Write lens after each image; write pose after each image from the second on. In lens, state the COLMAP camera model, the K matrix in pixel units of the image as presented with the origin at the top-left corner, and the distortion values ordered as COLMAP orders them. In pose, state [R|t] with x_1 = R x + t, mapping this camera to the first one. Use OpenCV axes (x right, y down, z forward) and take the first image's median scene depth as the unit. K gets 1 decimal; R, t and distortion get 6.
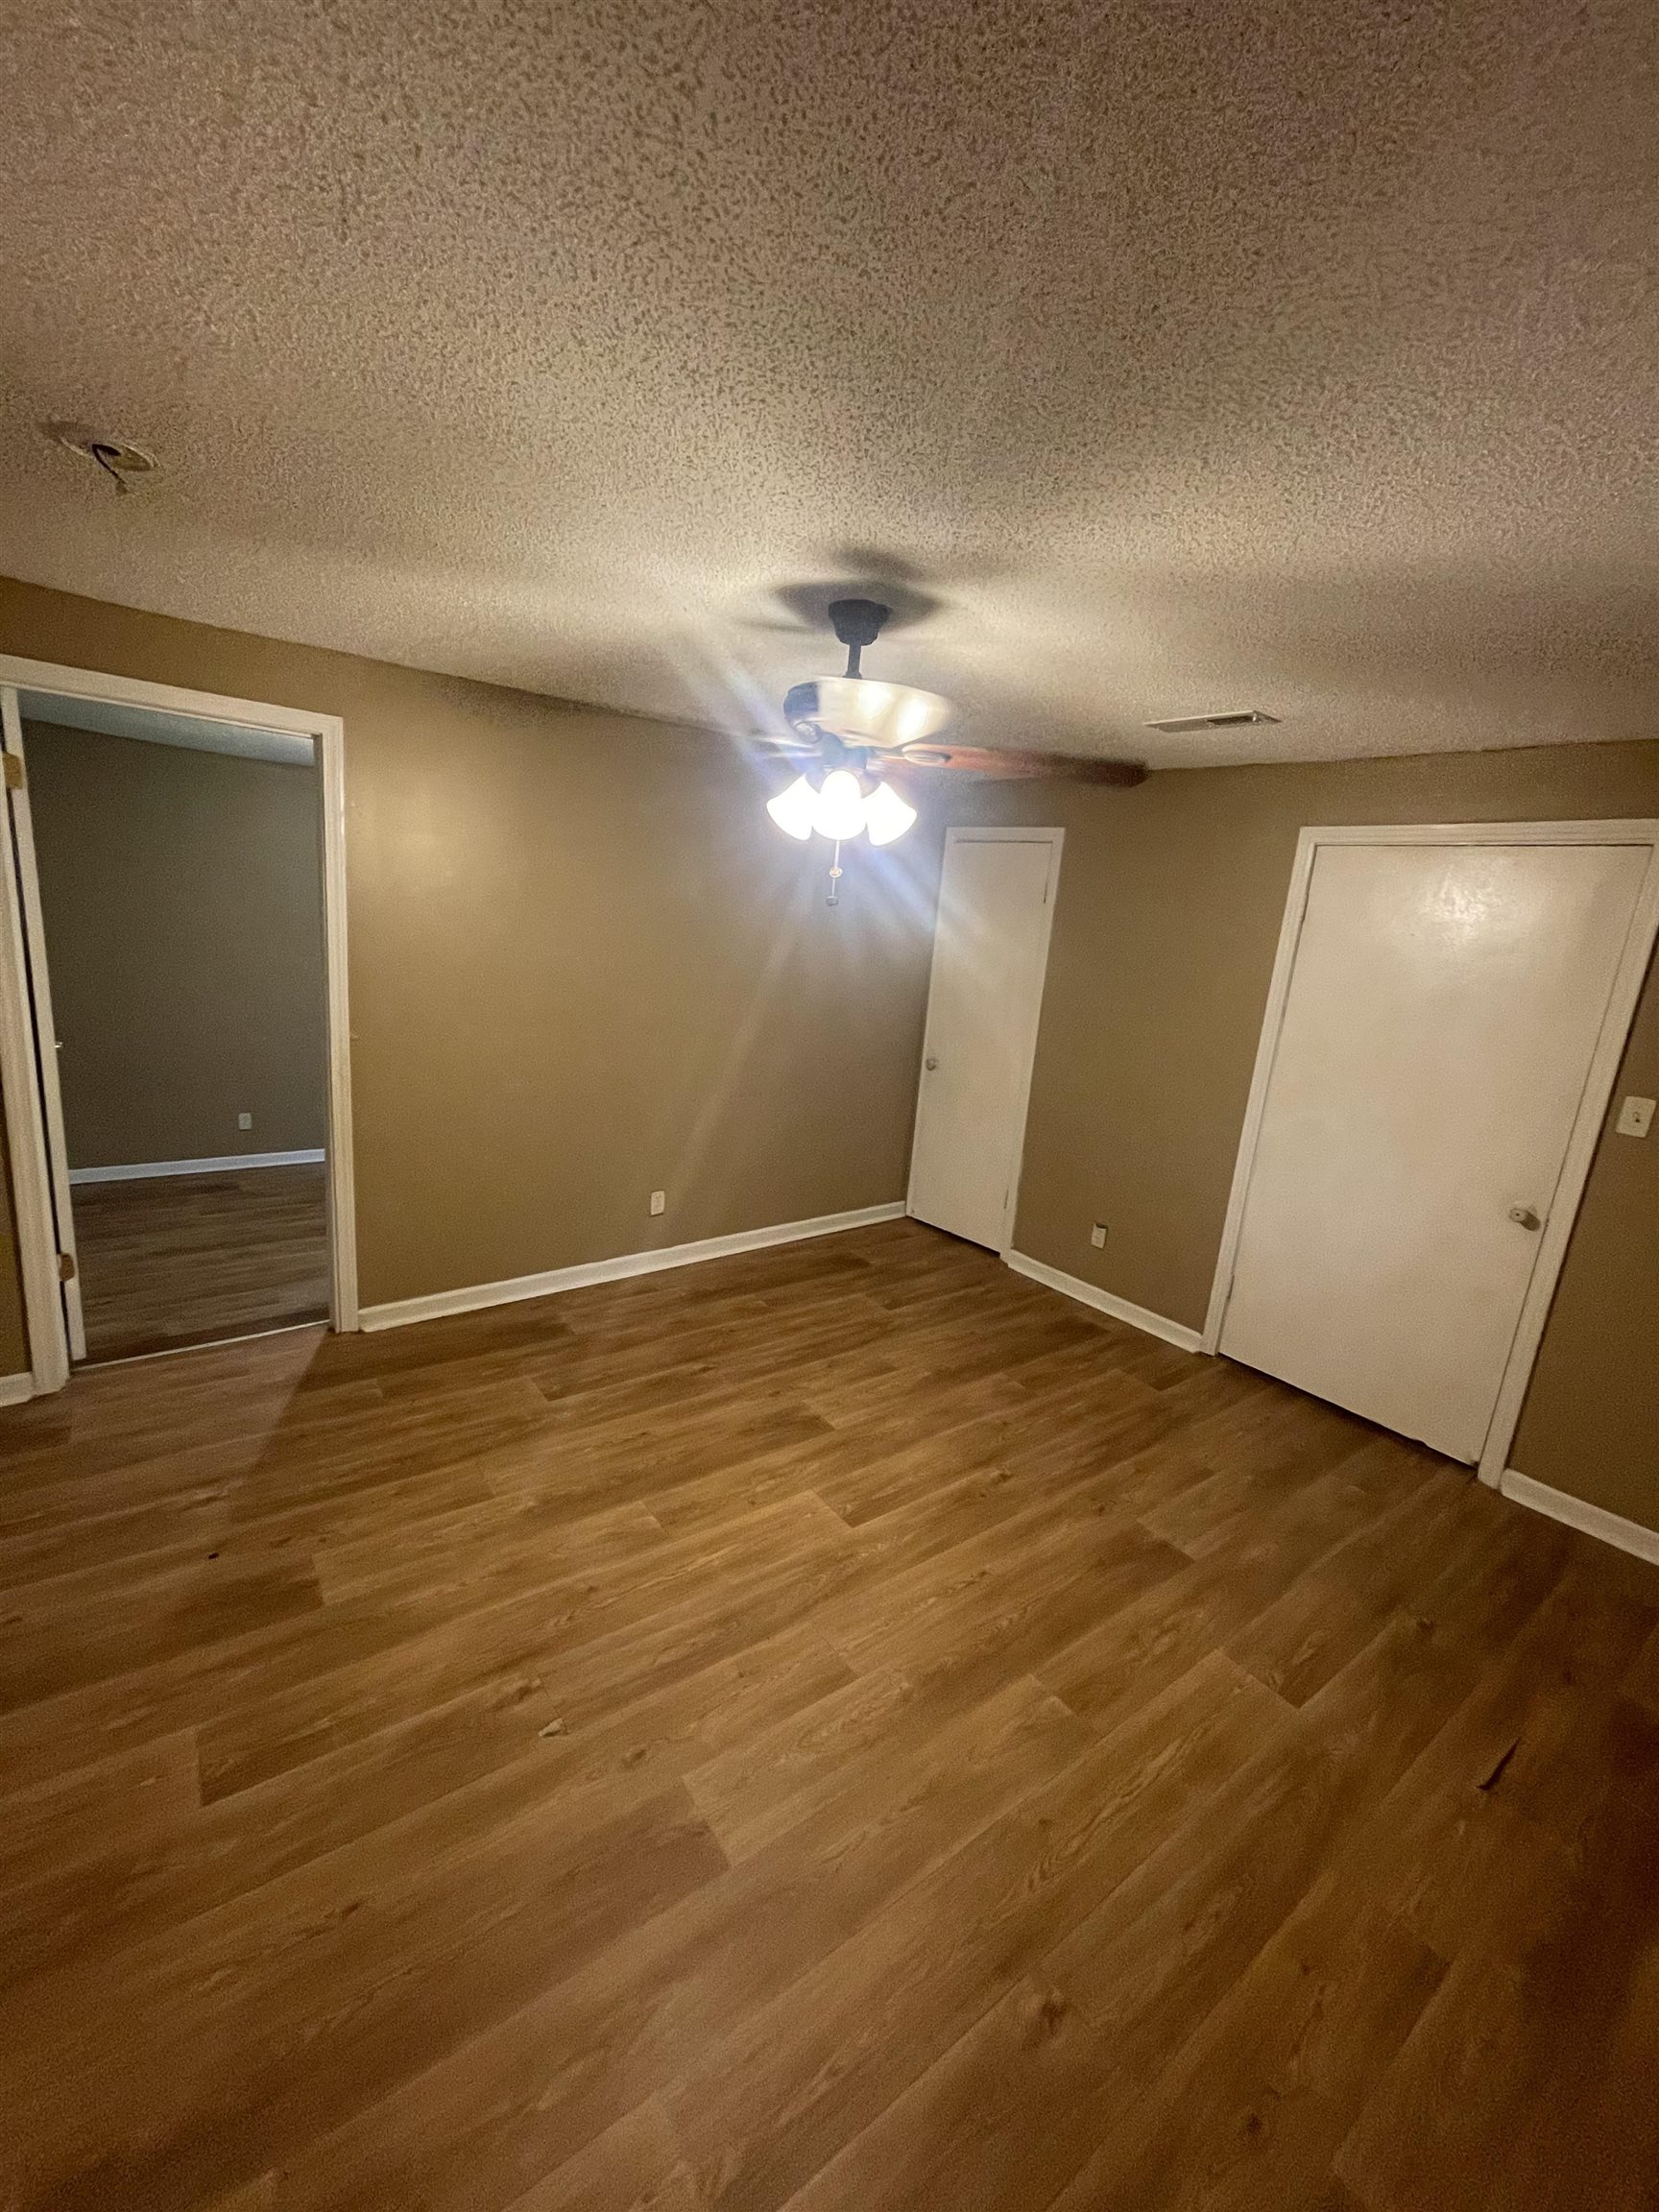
lens RADIAL K [[890.3, 0, 796.6], [0, 890.3, 1094.7], [0, 0, 1]] dist [-0.003344, 0.001480]
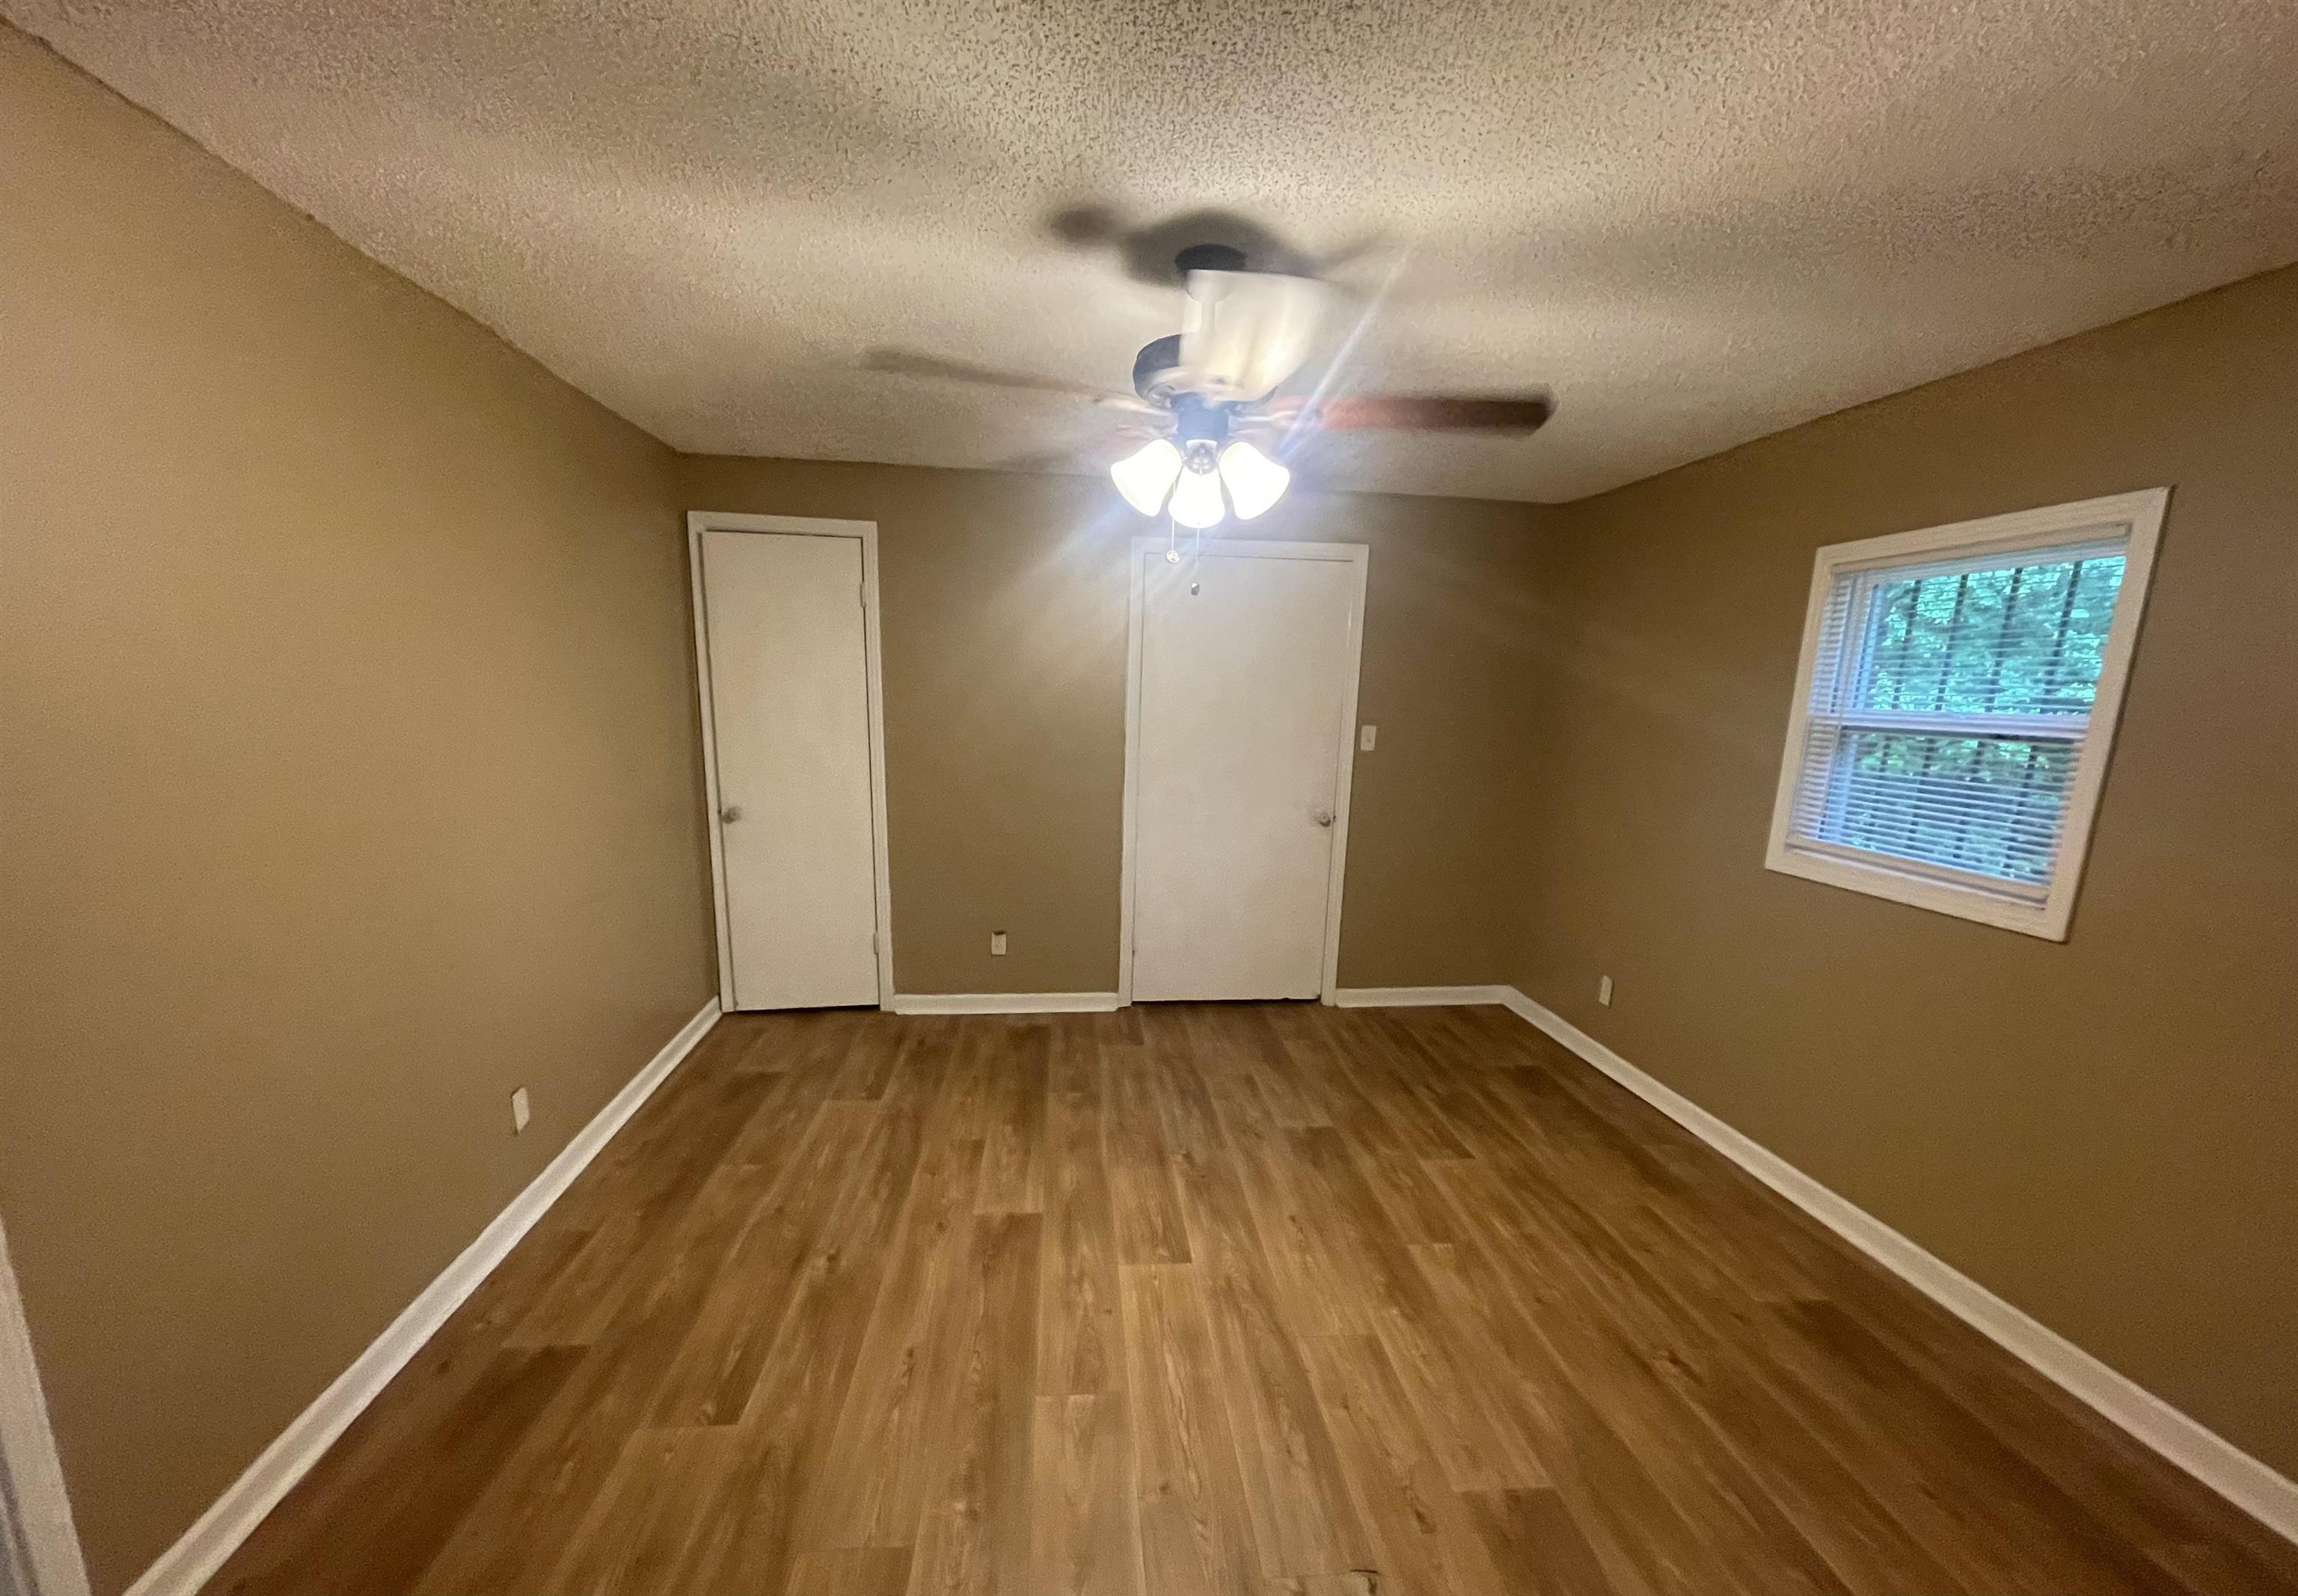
lens RADIAL K [[940.6, 0, 1131.9], [0, 940.6, 864.3], [0, 0, 1]] dist [-0.000483, -0.000044]
pose [[0.524336, -0.230574, 0.819700, -0.603417], [0.200496, 0.969006, 0.144321, -0.071390], [-0.827571, 0.088674, 0.554314, 0.398346]]
